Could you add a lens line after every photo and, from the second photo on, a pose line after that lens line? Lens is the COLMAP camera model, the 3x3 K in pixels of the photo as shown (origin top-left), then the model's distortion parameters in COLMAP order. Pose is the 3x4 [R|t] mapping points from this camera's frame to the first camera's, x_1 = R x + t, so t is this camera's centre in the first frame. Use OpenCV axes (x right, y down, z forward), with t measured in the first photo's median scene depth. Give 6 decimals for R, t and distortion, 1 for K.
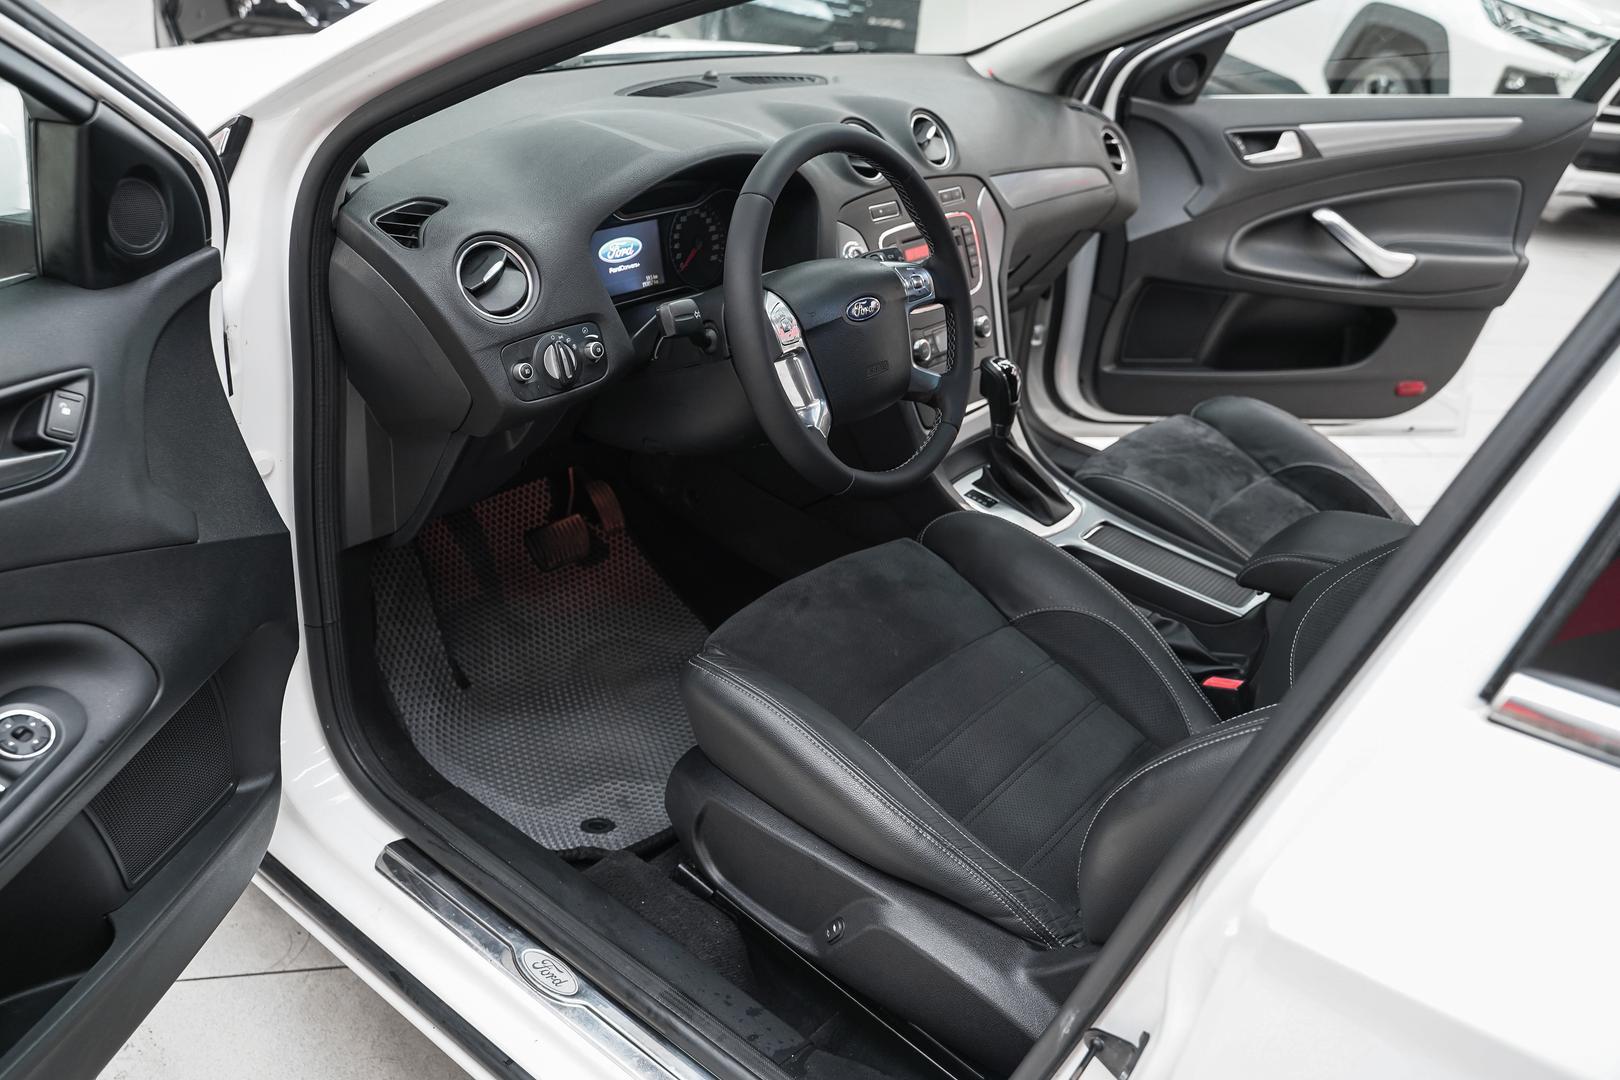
lens RADIAL K [[1324.5, 0, 792.7], [0, 1324.5, 528.5], [0, 0, 1]] dist [-0.009831, -0.000227]
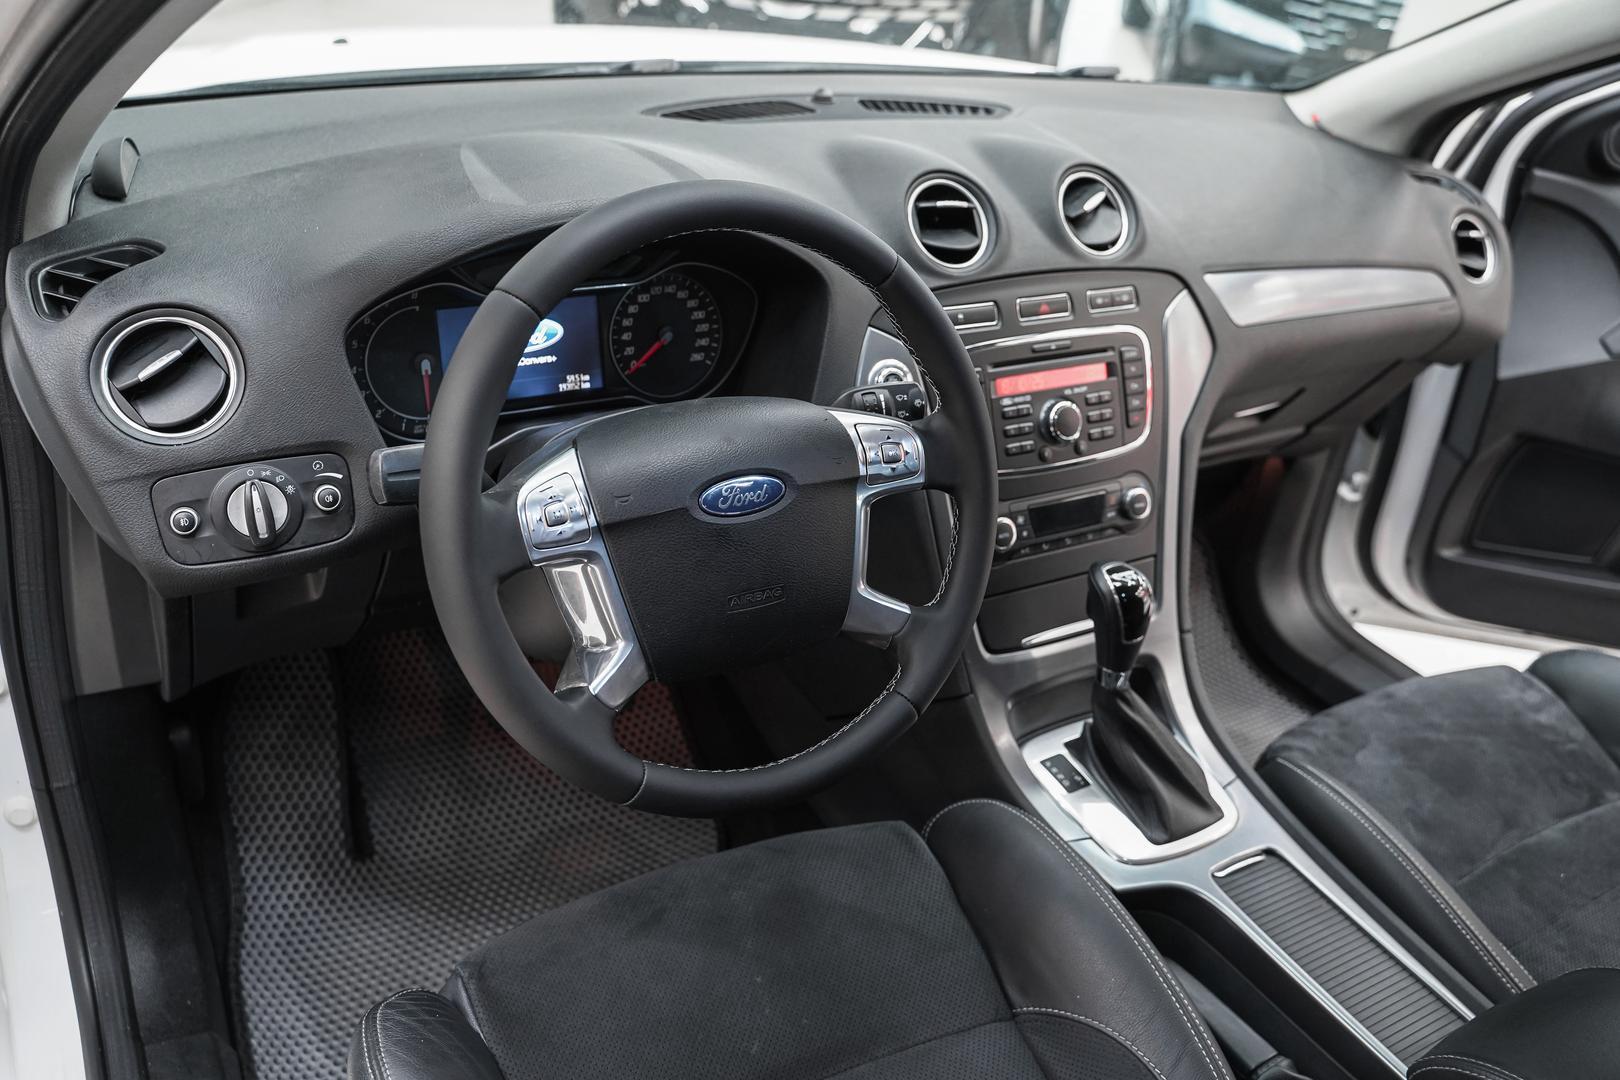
lens RADIAL K [[1316.9, 0, 779.8], [0, 1316.9, 533.2], [0, 0, 1]] dist [-0.009250, -0.000783]
pose [[0.929773, 0.166449, -0.328355, 0.191440], [-0.169775, 0.985305, 0.018733, -0.117845], [0.326648, 0.038329, 0.944368, 0.327269]]
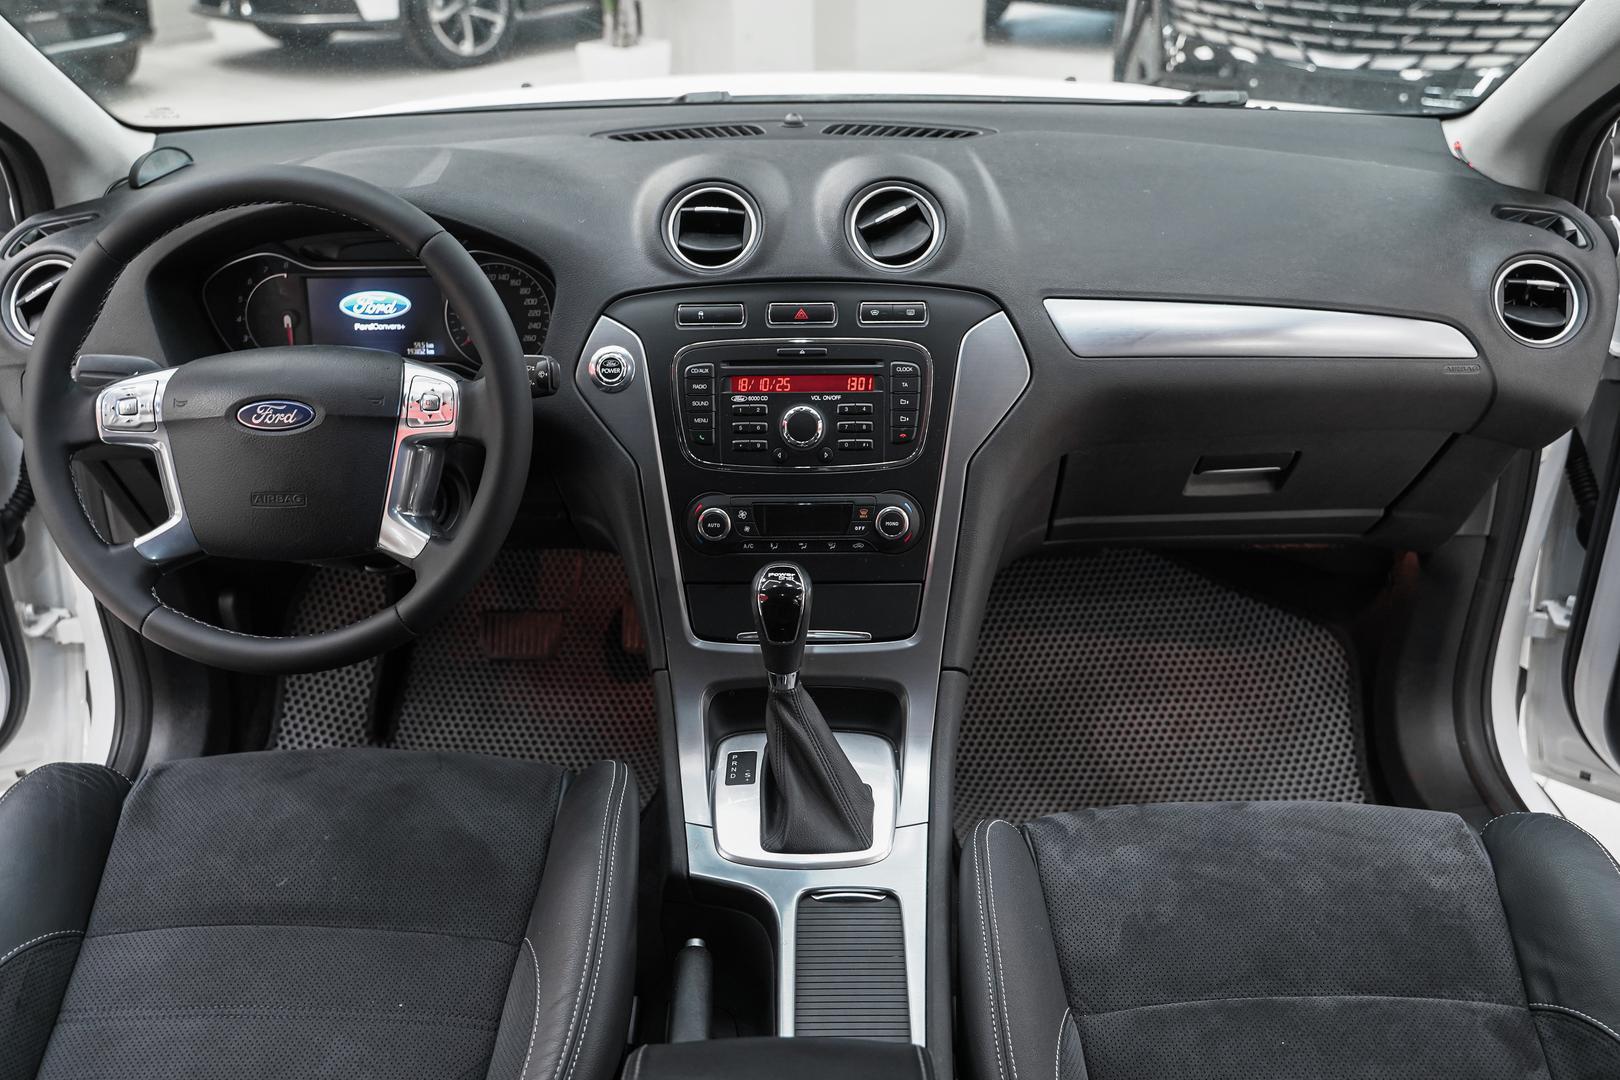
lens RADIAL K [[1362.9, 0, 792.8], [0, 1362.9, 538.7], [0, 0, 1]] dist [-0.008839, -0.005026]
pose [[0.604013, 0.263989, -0.751983, 0.591525], [-0.300287, 0.949393, 0.092092, -0.186143], [0.738239, 0.170186, 0.652718, 0.530219]]
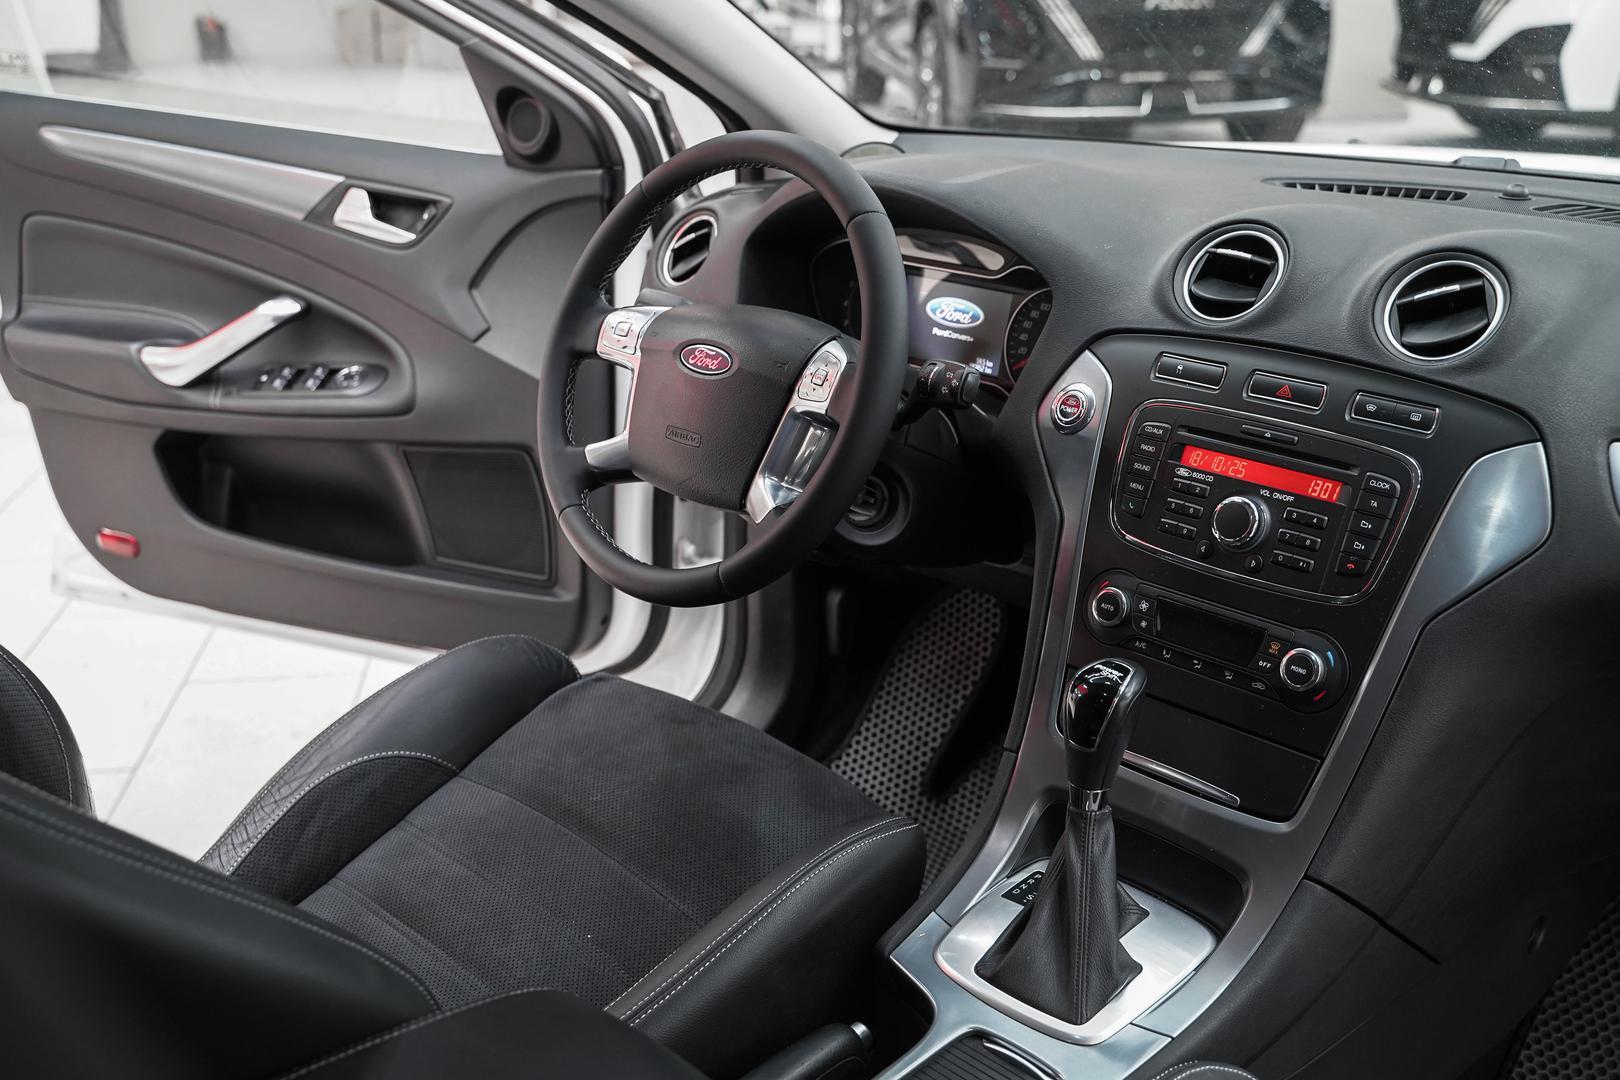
lens RADIAL K [[1654.7, 0, 785.5], [0, 1654.7, 518.3], [0, 0, 1]] dist [-0.002764, 0.024744]
pose [[-0.133405, 0.237069, -0.962290, 0.723681], [-0.465549, 0.842181, 0.272020, -0.269560], [0.874910, 0.484282, -0.001984, 0.789461]]
